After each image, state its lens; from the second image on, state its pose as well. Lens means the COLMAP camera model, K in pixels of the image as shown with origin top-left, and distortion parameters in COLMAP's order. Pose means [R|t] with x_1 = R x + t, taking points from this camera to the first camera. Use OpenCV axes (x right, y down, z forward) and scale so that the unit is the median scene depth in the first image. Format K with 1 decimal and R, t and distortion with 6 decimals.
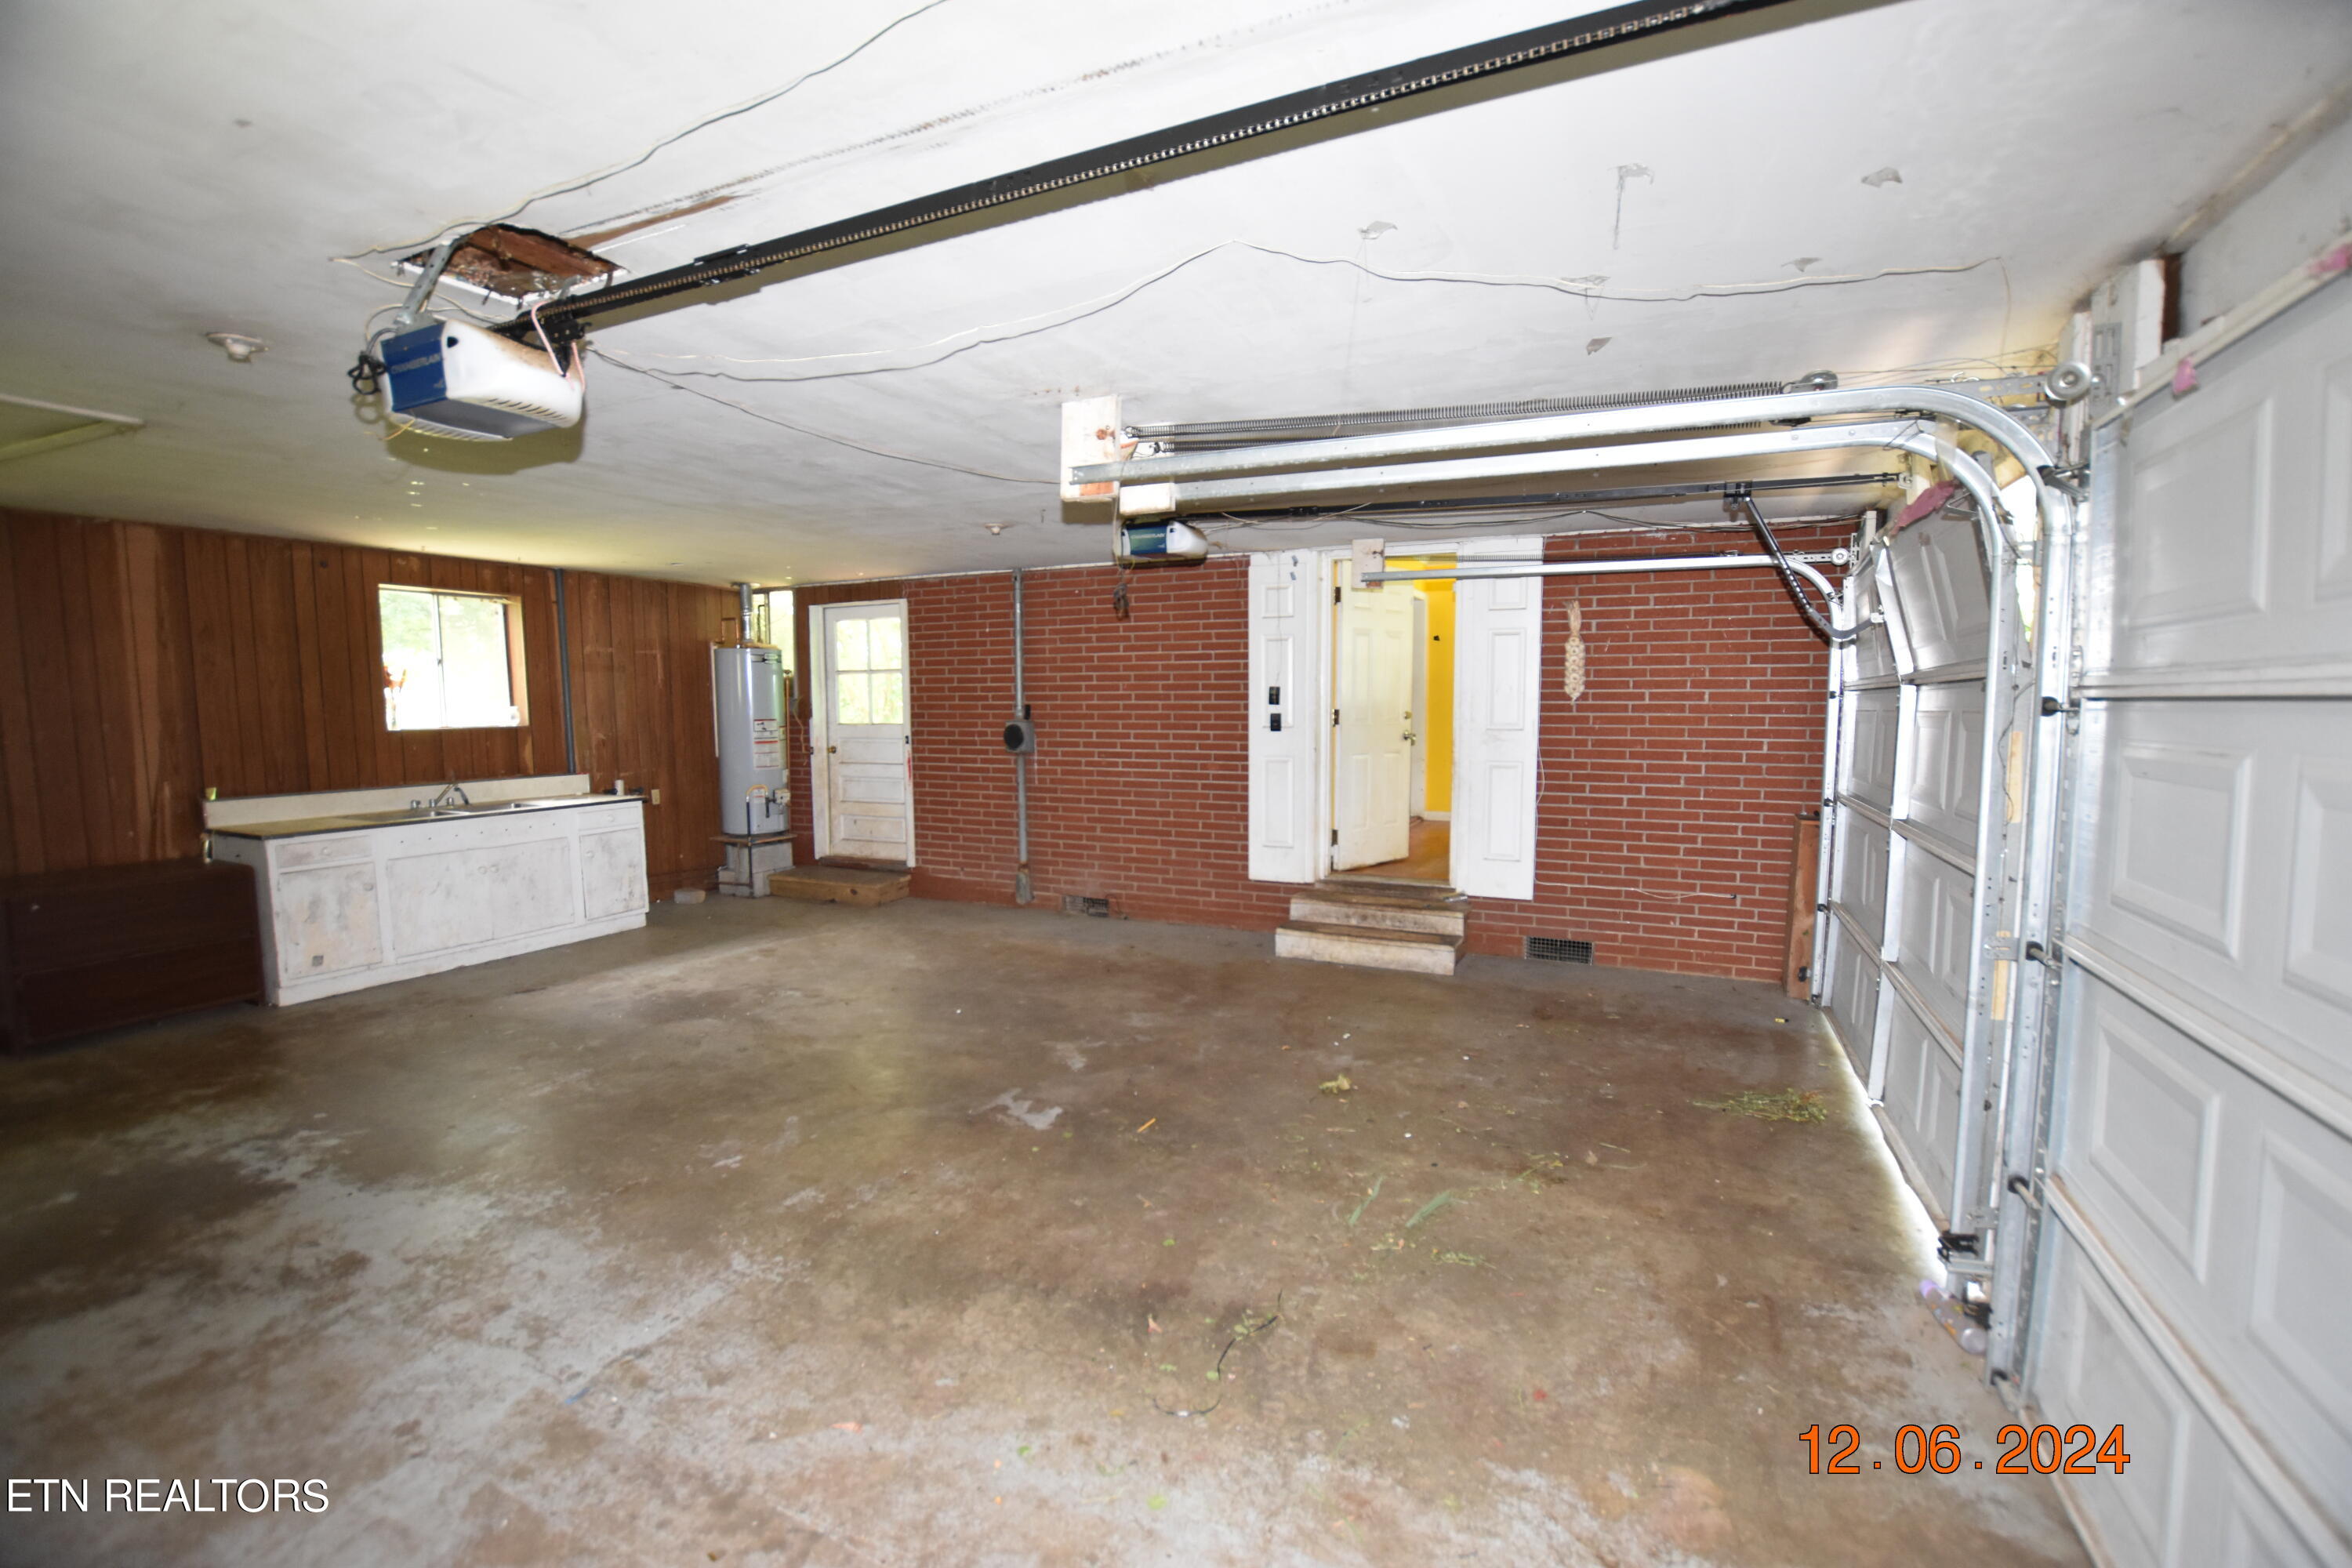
lens RADIAL K [[1036.5, 0, 1190.1], [0, 1036.5, 794.1], [0, 0, 1]] dist [-0.031526, 0.005725]
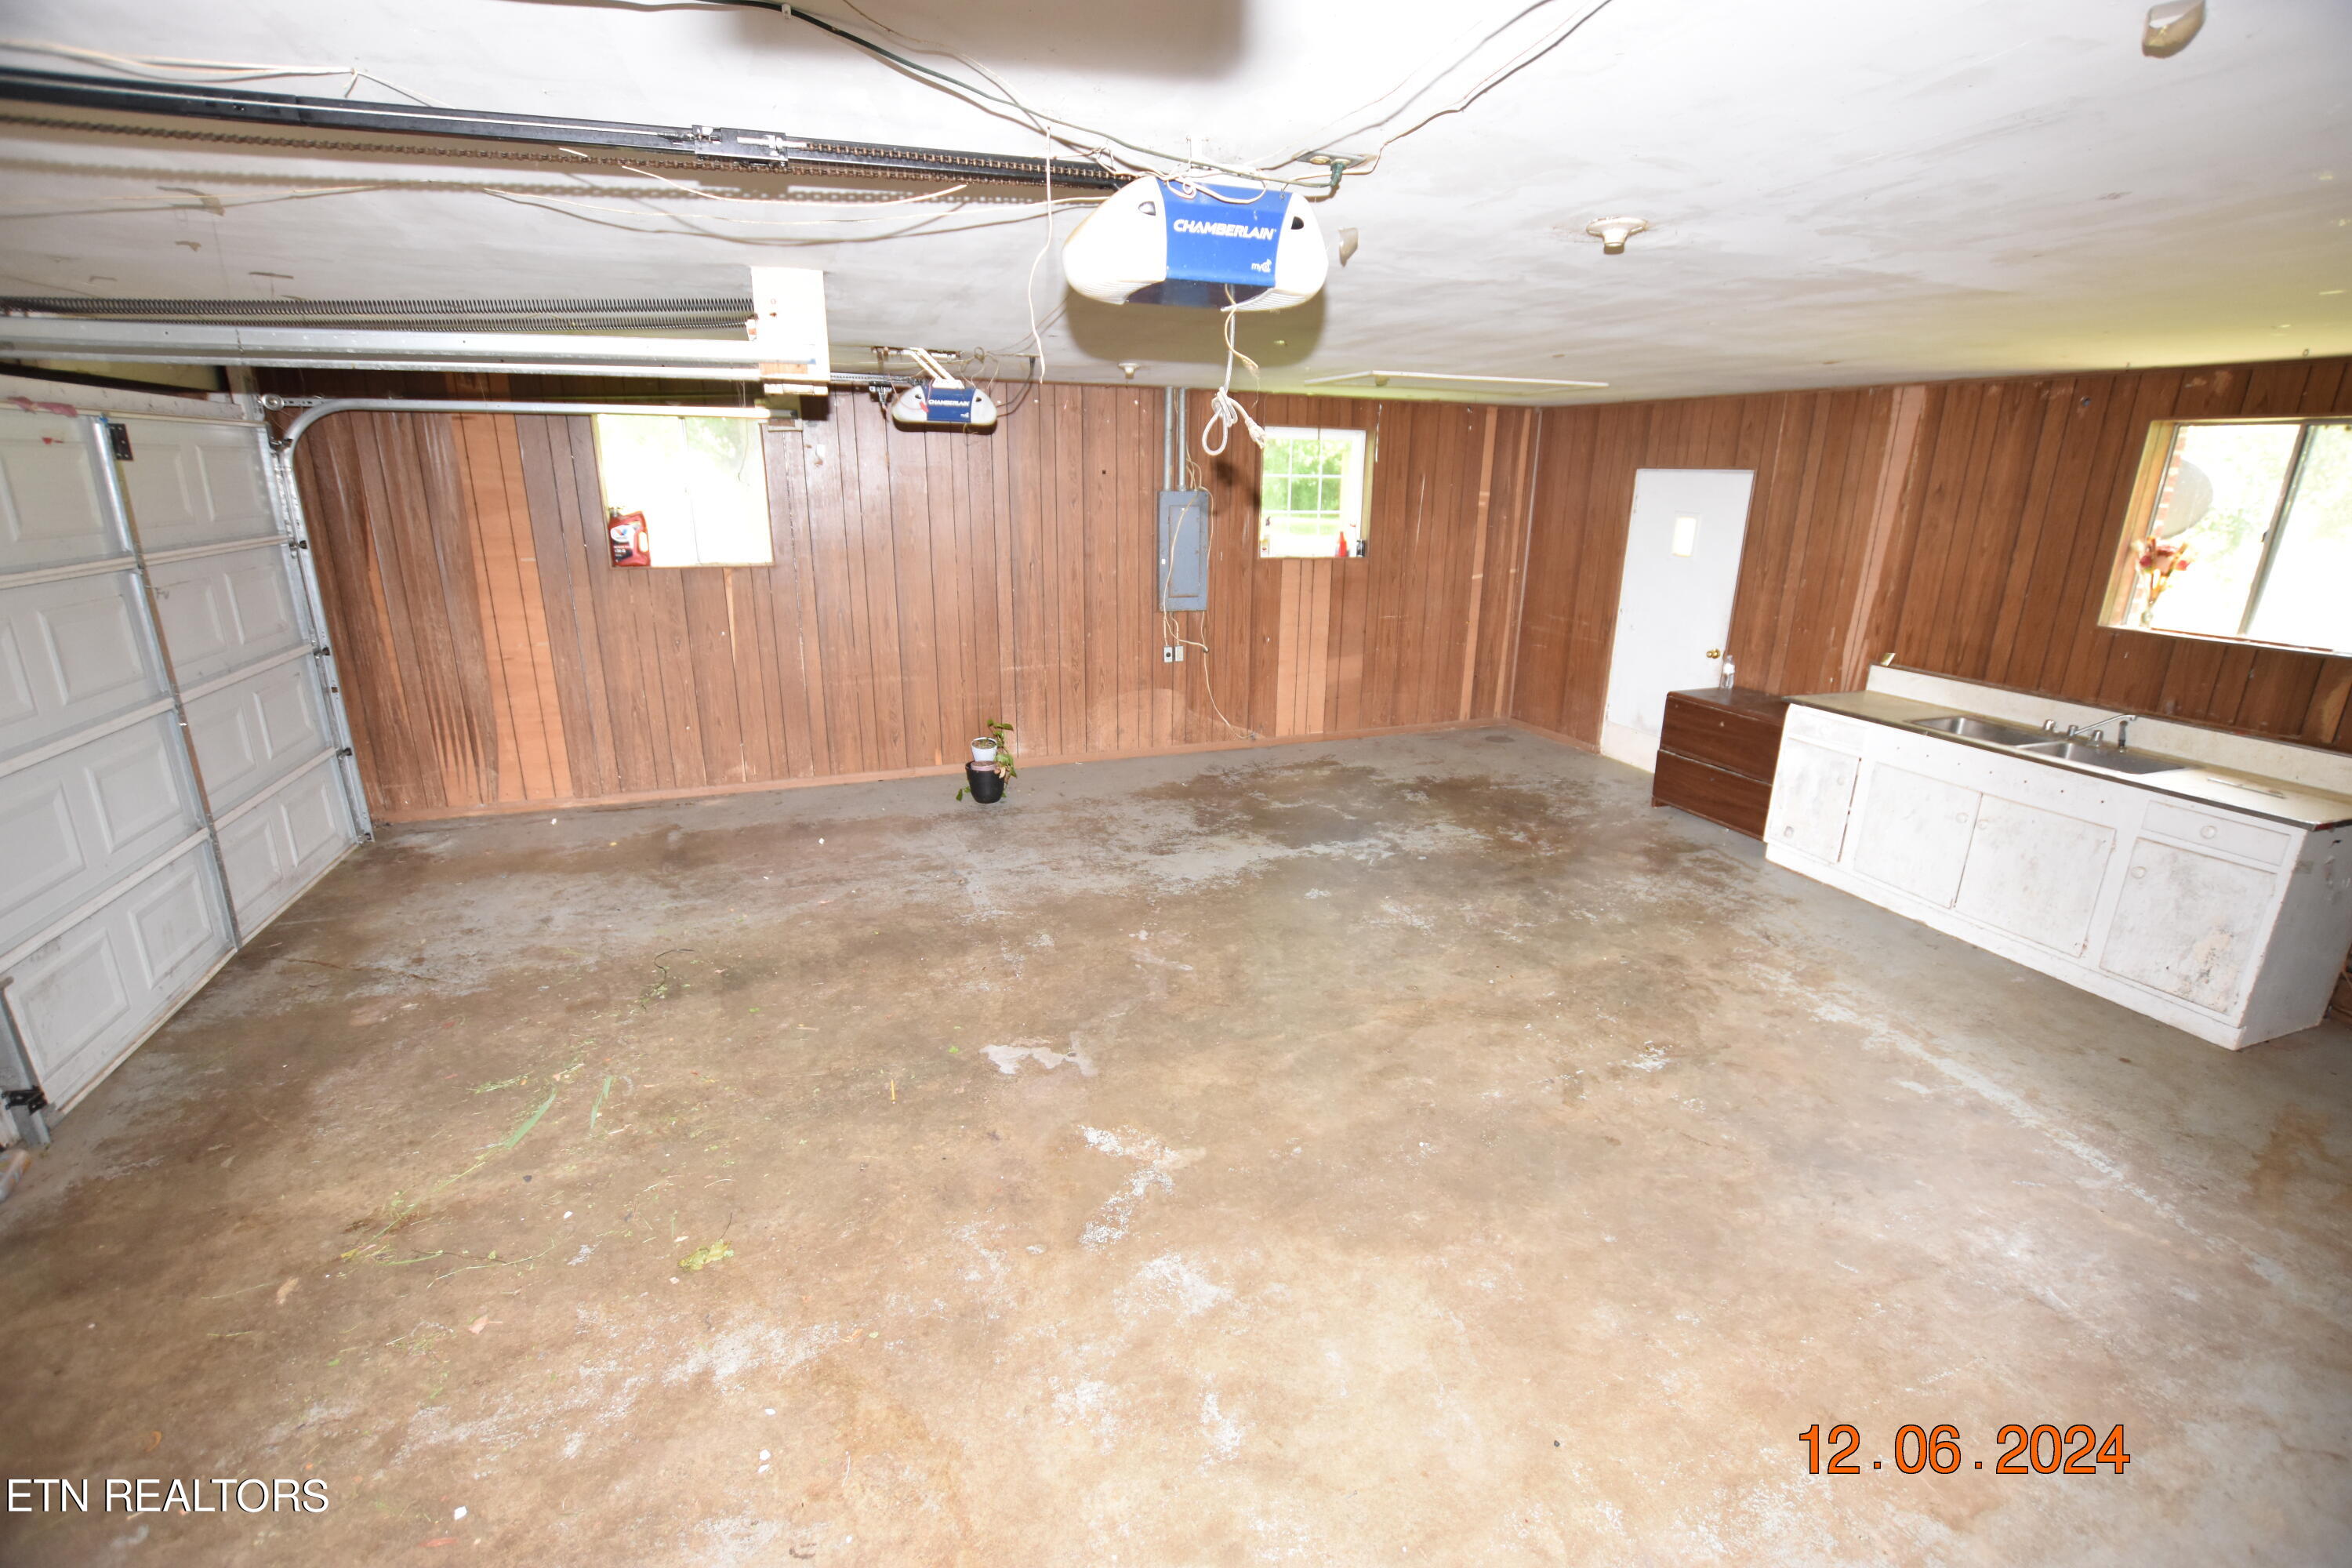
lens RADIAL K [[1036.5, 0, 1190.1], [0, 1036.5, 794.1], [0, 0, 1]] dist [-0.031526, 0.005725]
pose [[-0.701950, 0.203037, -0.682673, 0.357020], [-0.080270, 0.929846, 0.359086, -0.275034], [0.707688, 0.306858, -0.636408, 1.792247]]
